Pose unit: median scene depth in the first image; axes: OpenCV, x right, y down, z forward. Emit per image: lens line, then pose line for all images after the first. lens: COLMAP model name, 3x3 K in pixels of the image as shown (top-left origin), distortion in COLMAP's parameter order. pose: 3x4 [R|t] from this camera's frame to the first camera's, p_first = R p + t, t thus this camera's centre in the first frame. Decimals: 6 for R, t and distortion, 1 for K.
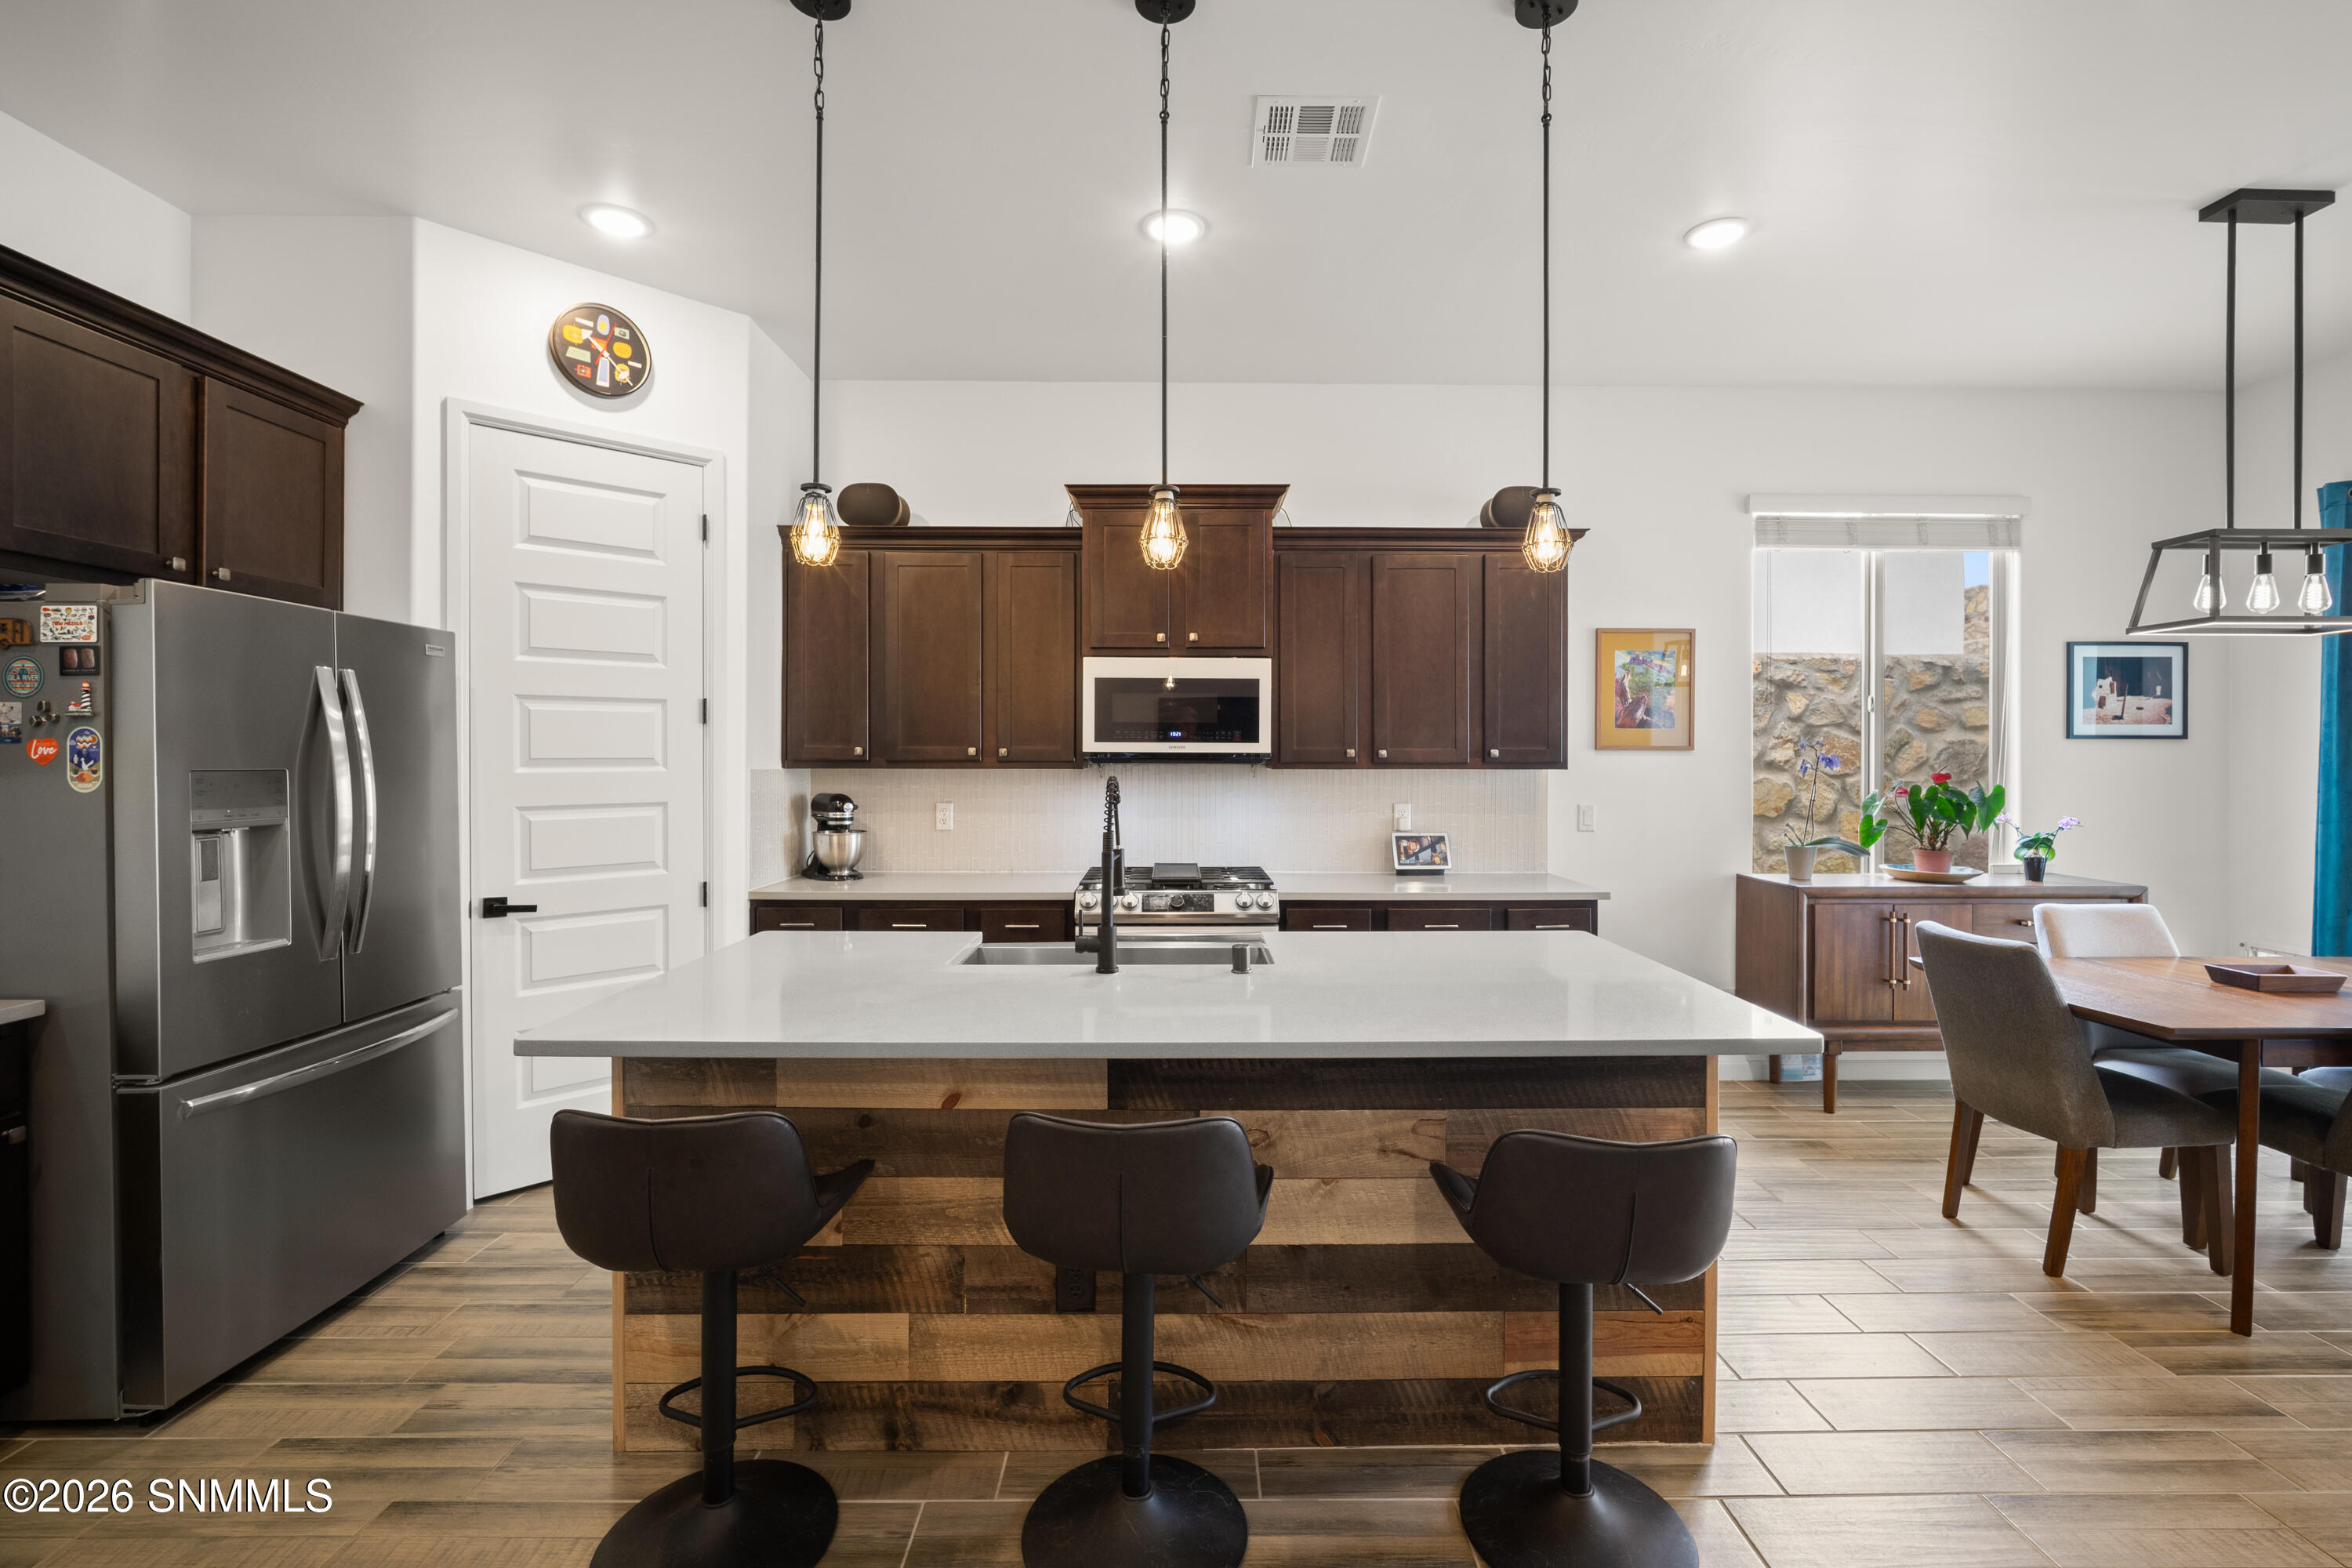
lens RADIAL K [[1032.3, 0, 1186.7], [0, 1032.3, 760.7], [0, 0, 1]] dist [-0.019510, 0.007205]
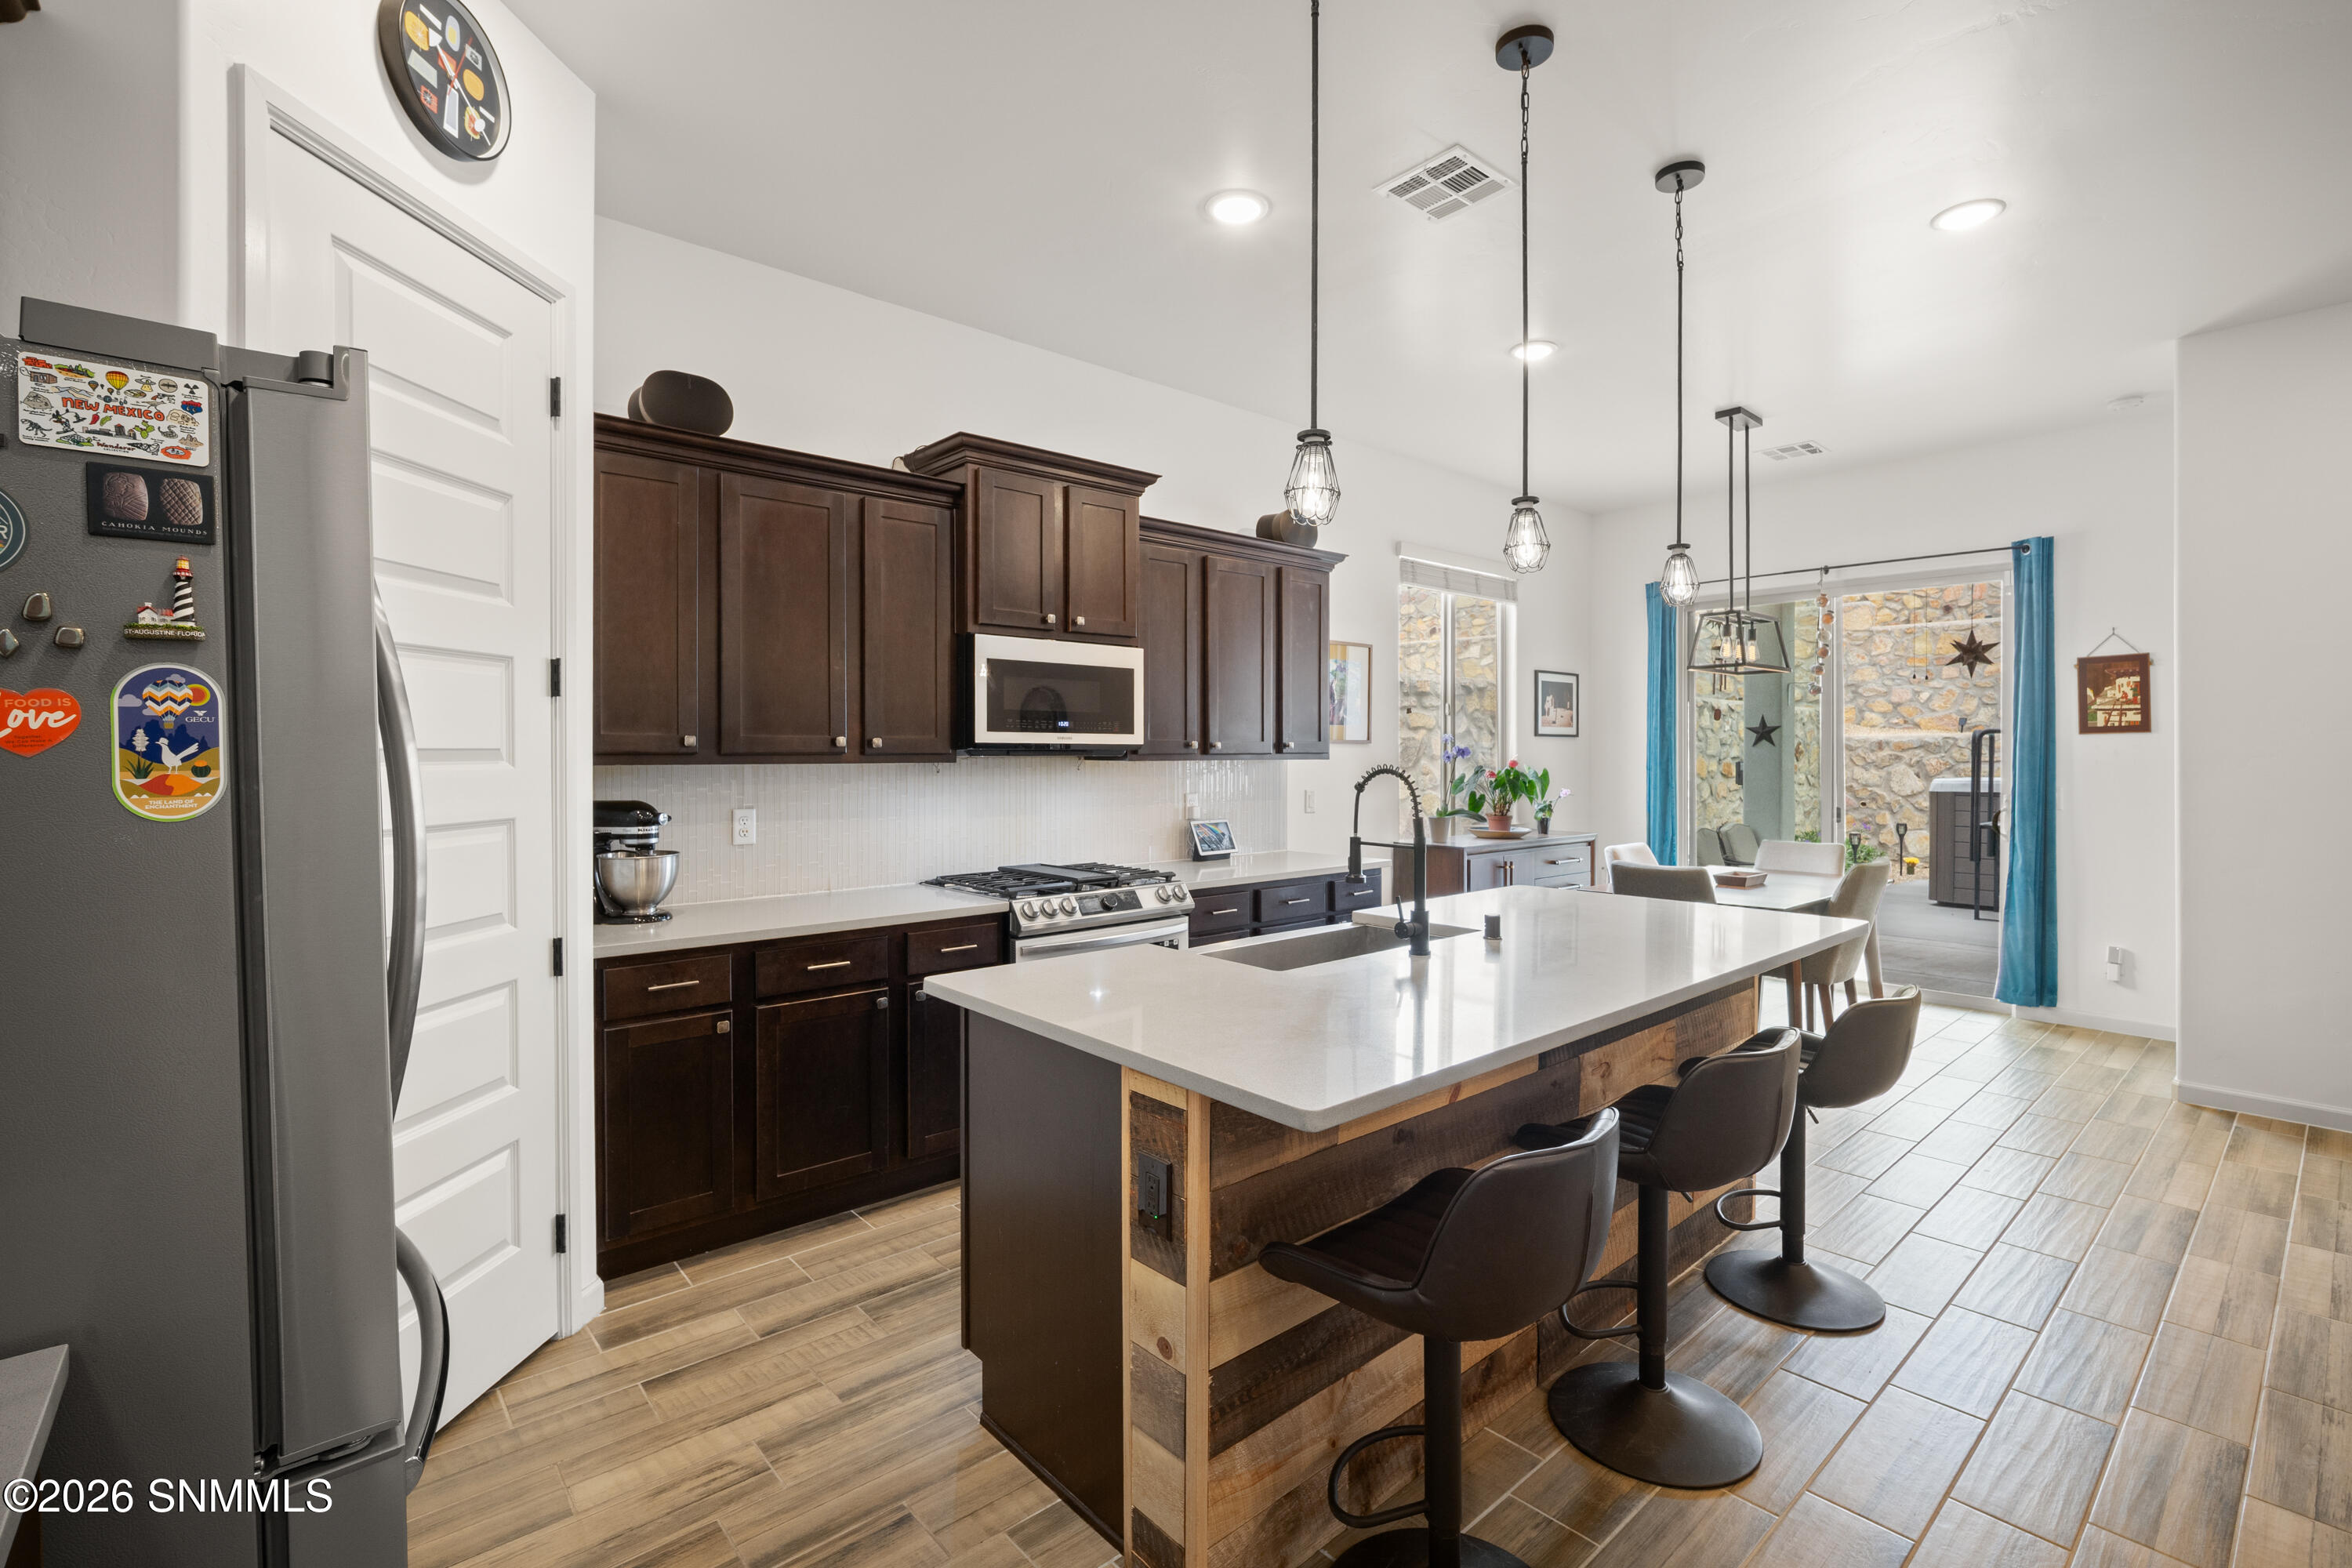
lens RADIAL K [[1056.8, 0, 1195.1], [0, 1056.8, 757.6], [0, 0, 1]] dist [-0.010477, 0.000573]
pose [[0.752846, -0.005679, 0.658172, -0.546799], [0.006175, 0.999980, 0.001565, 0.003754], [-0.658168, 0.002886, 0.752866, 0.207592]]
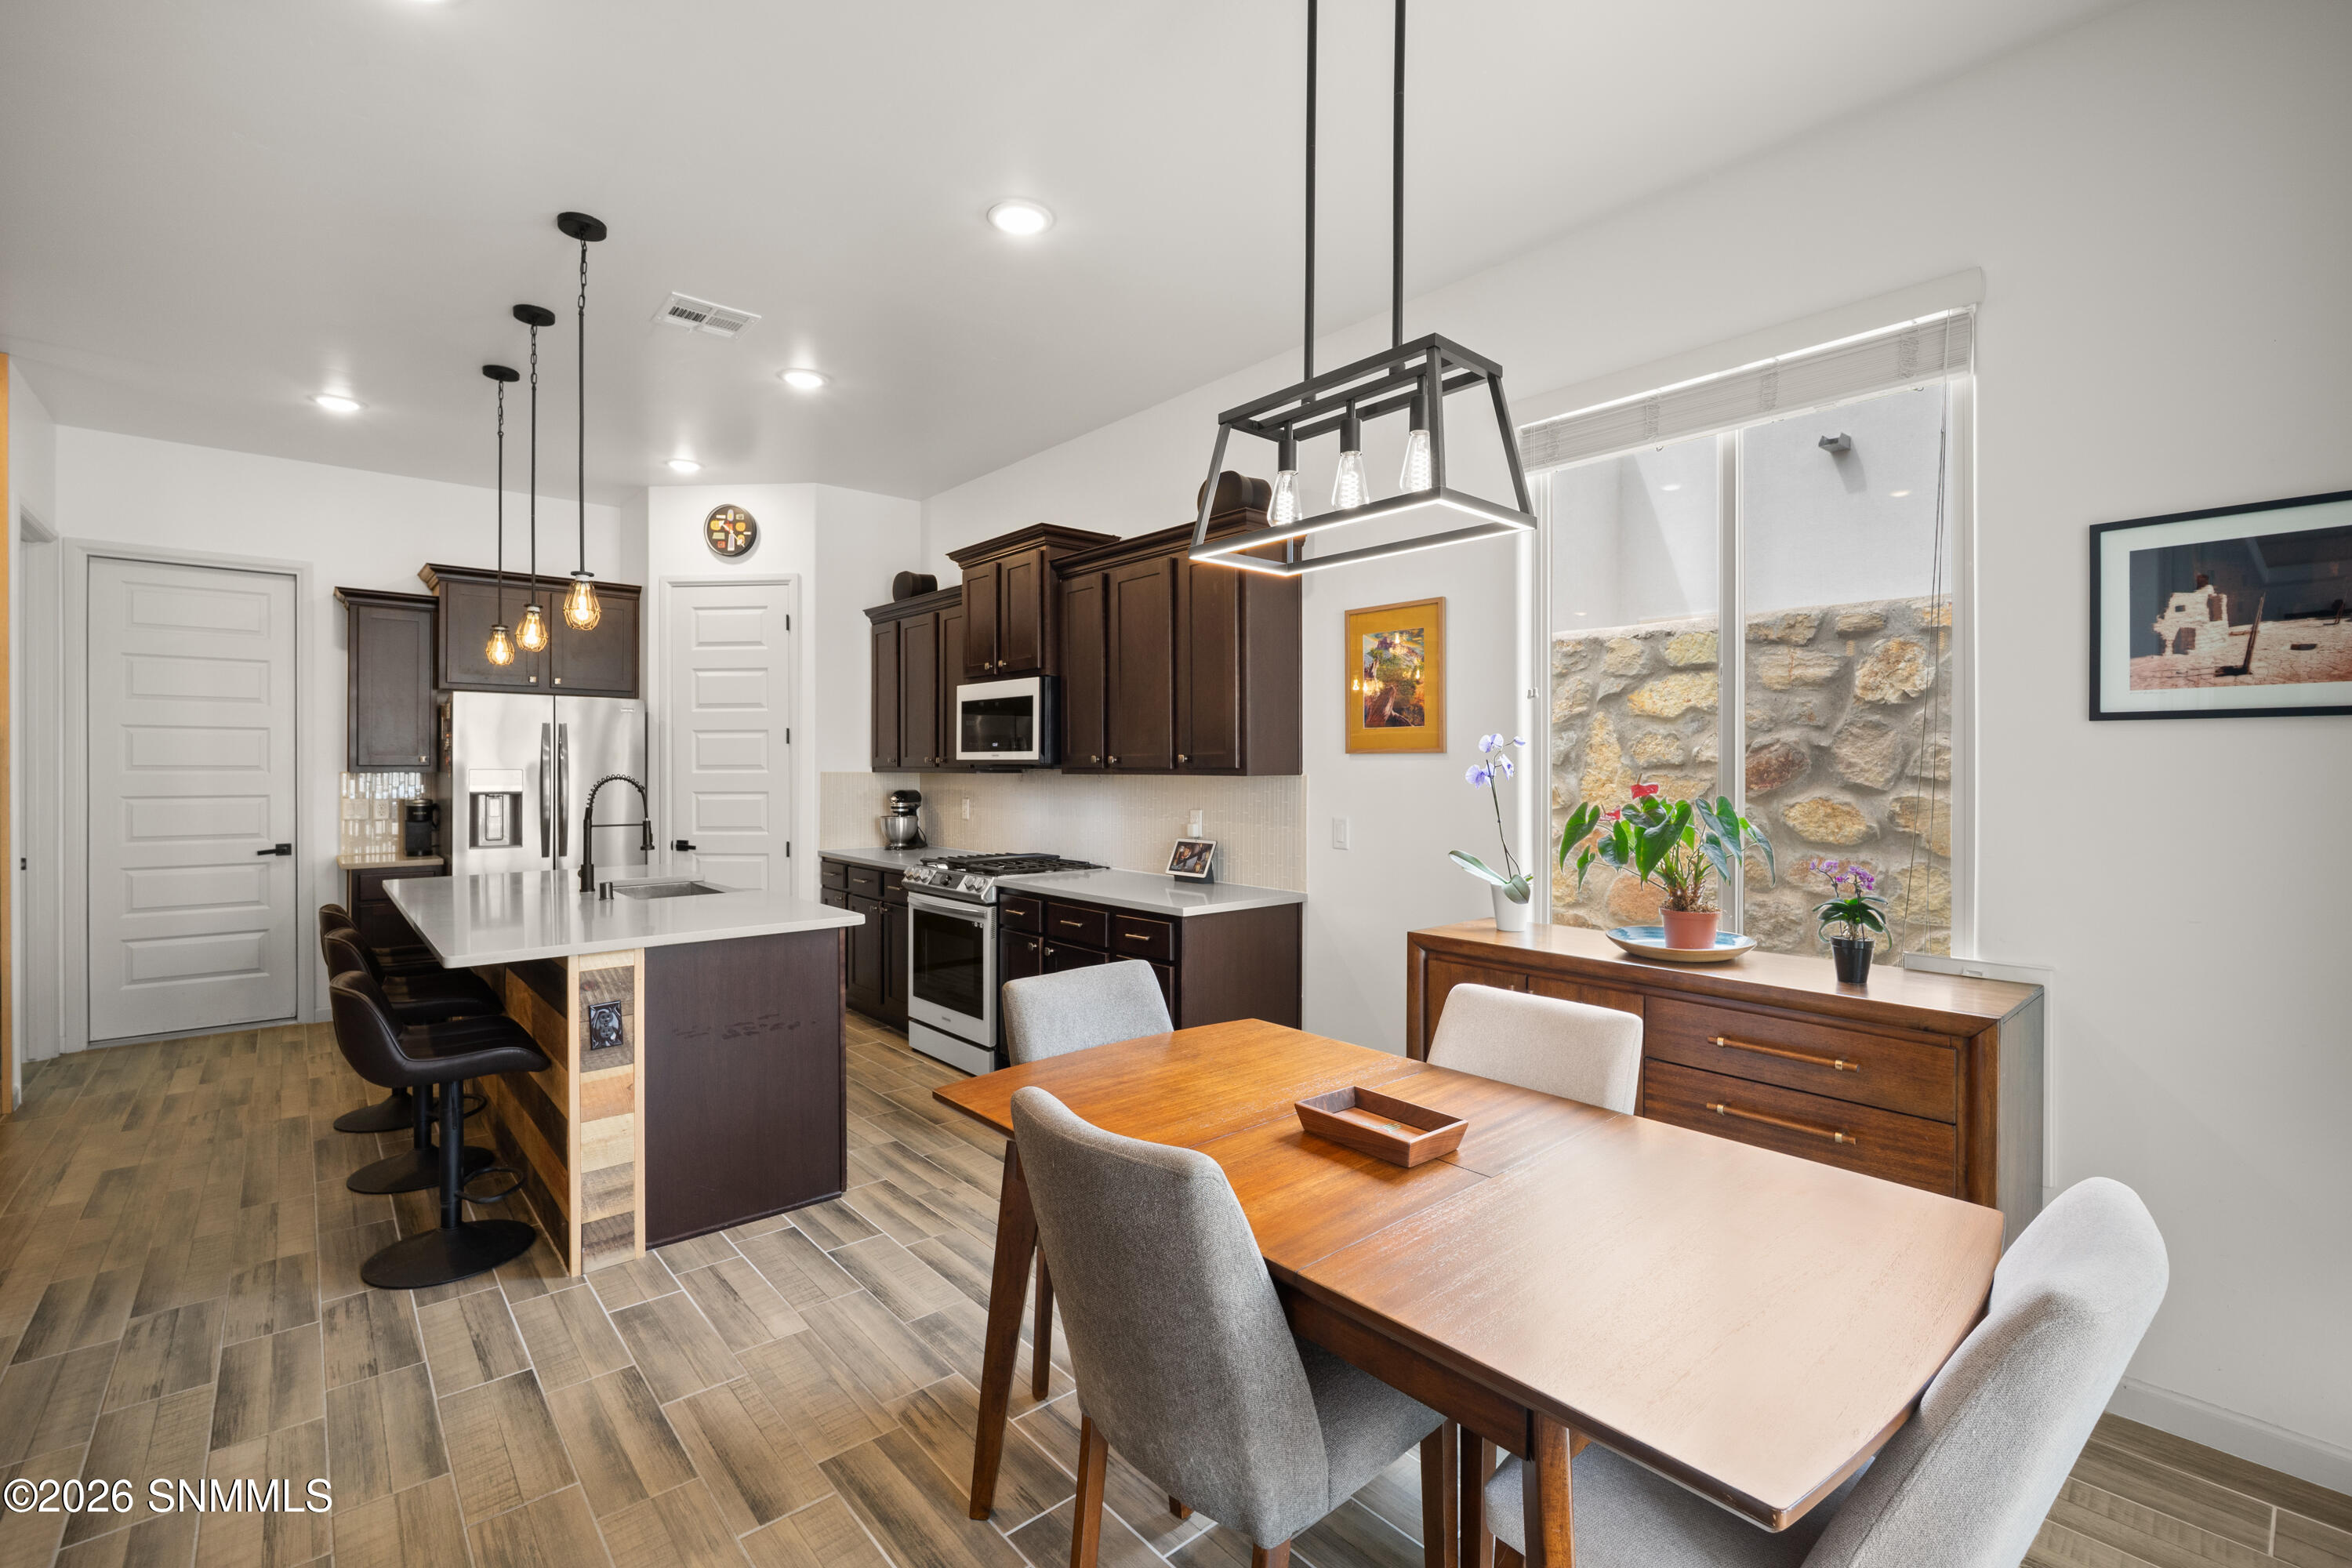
lens RADIAL K [[1032.3, 0, 1186.7], [0, 1032.3, 760.7], [0, 0, 1]] dist [-0.019510, 0.007205]
pose [[0.654161, -0.005807, -0.756333, 1.053888], [-0.002914, 0.999944, -0.010197, 0.004860], [0.756350, 0.008875, 0.654107, 0.378058]]
